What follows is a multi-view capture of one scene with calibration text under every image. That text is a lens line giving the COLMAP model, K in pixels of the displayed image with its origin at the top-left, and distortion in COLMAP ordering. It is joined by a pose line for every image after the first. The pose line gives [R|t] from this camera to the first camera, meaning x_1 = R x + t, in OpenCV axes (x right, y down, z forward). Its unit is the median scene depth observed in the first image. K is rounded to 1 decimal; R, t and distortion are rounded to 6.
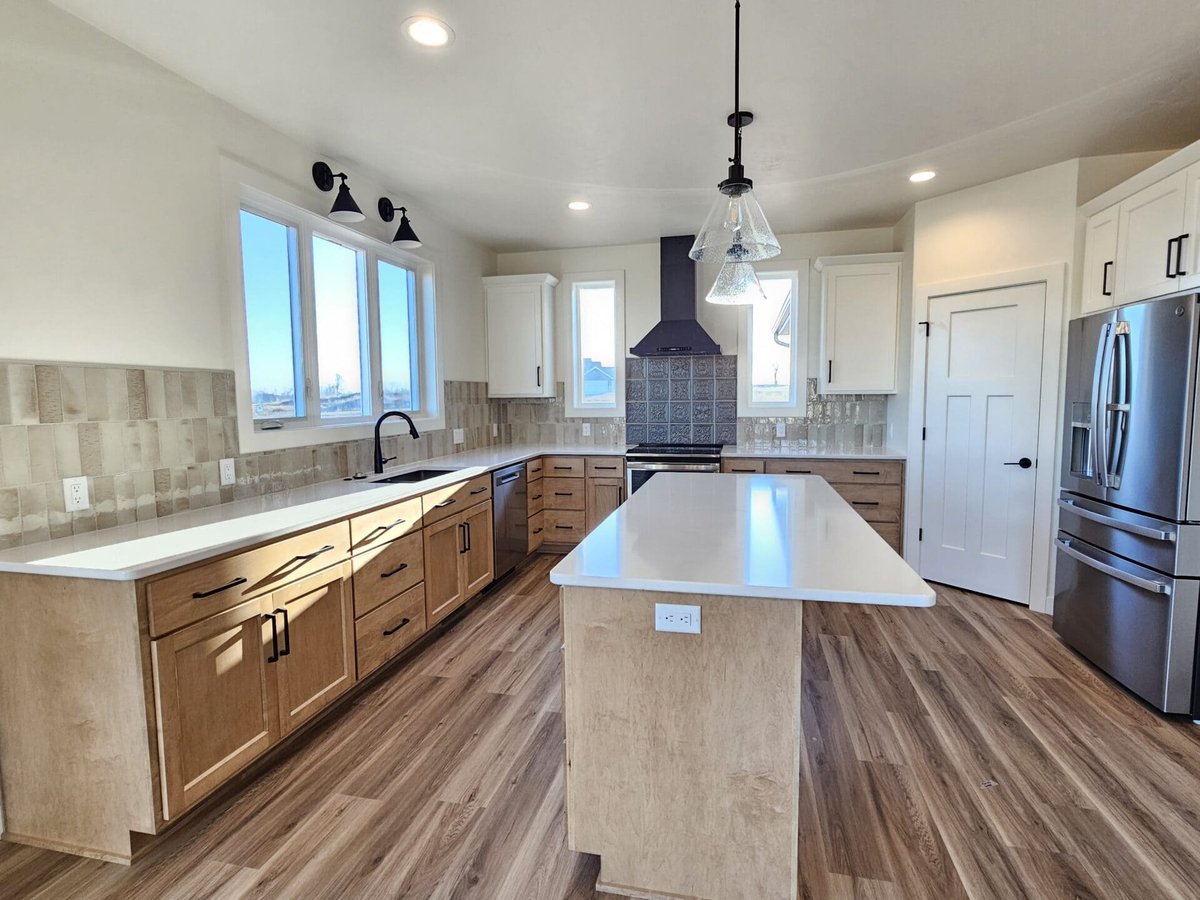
lens RADIAL K [[590.6, 0, 605.5], [0, 590.6, 443.6], [0, 0, 1]] dist [-0.003156, 0.001667]
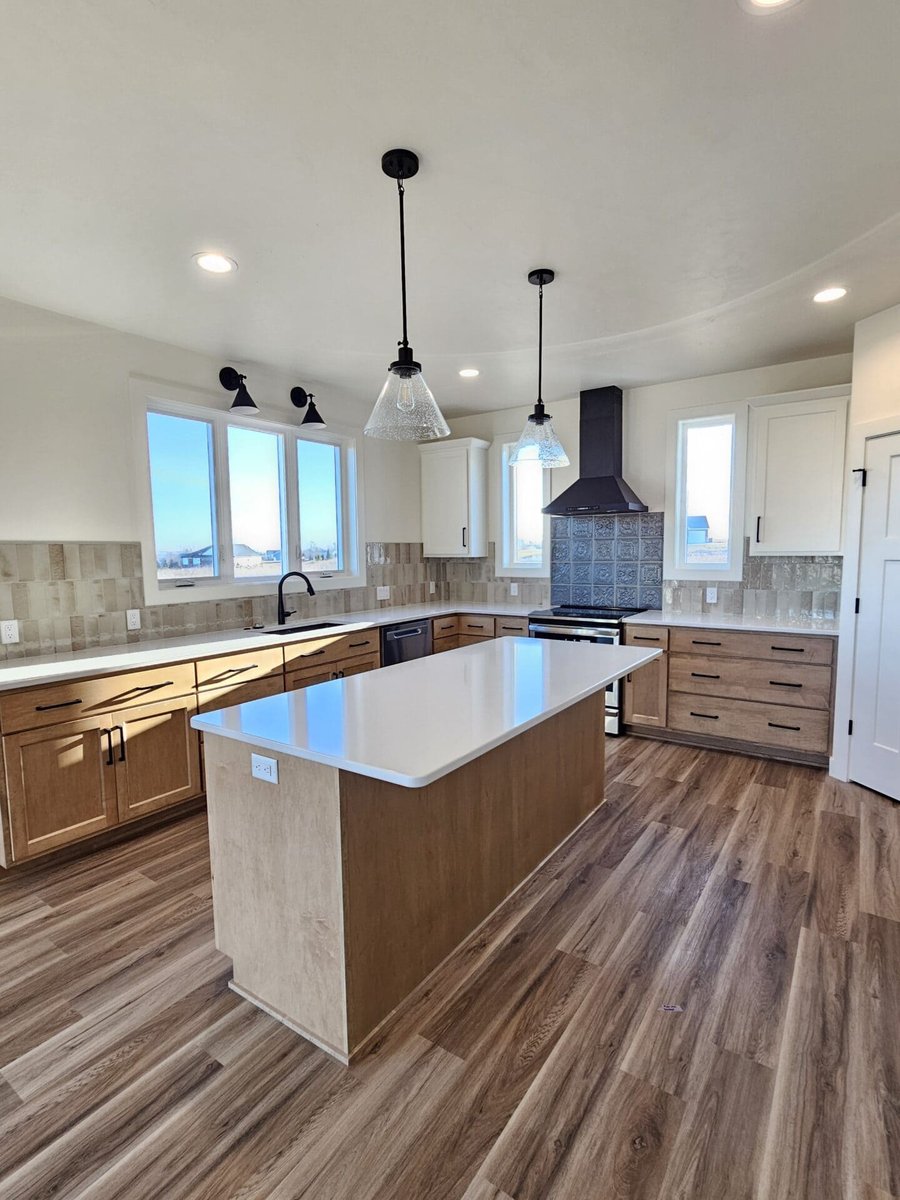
lens RADIAL K [[590.6, 0, 449.4], [0, 590.6, 606.6], [0, 0, 1]] dist [-0.003156, 0.001667]
pose [[0.927418, 0.033788, -0.372496, 0.484924], [-0.026694, 0.999351, 0.024188, -0.030544], [0.373072, -0.012489, 0.927718, 0.041917]]
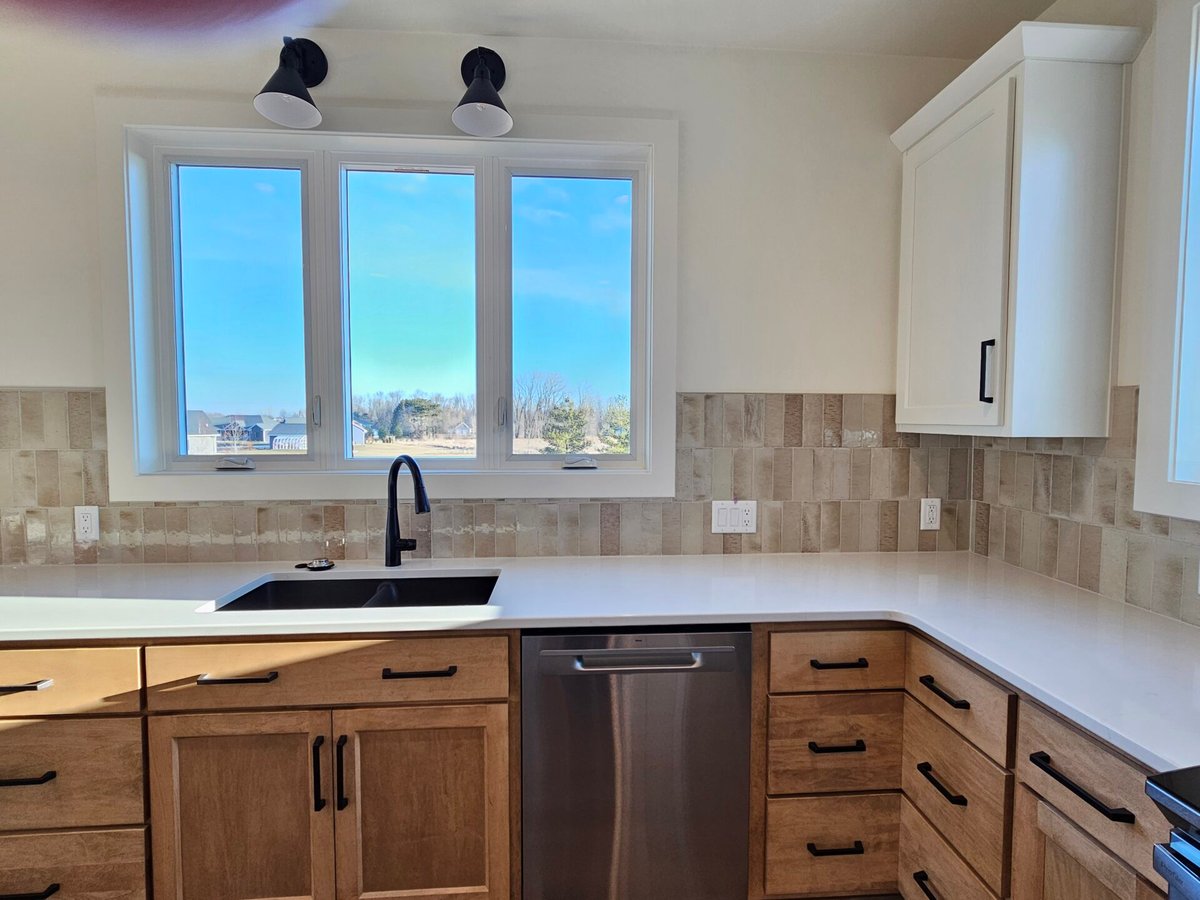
lens RADIAL K [[590.6, 0, 606.5], [0, 590.6, 446.5], [0, 0, 1]] dist [-0.003156, 0.001667]
pose [[0.294261, 0.057701, -0.953982, 0.253868], [-0.085370, 0.995773, 0.033896, -0.127028], [0.951905, 0.071467, 0.297943, 1.353991]]
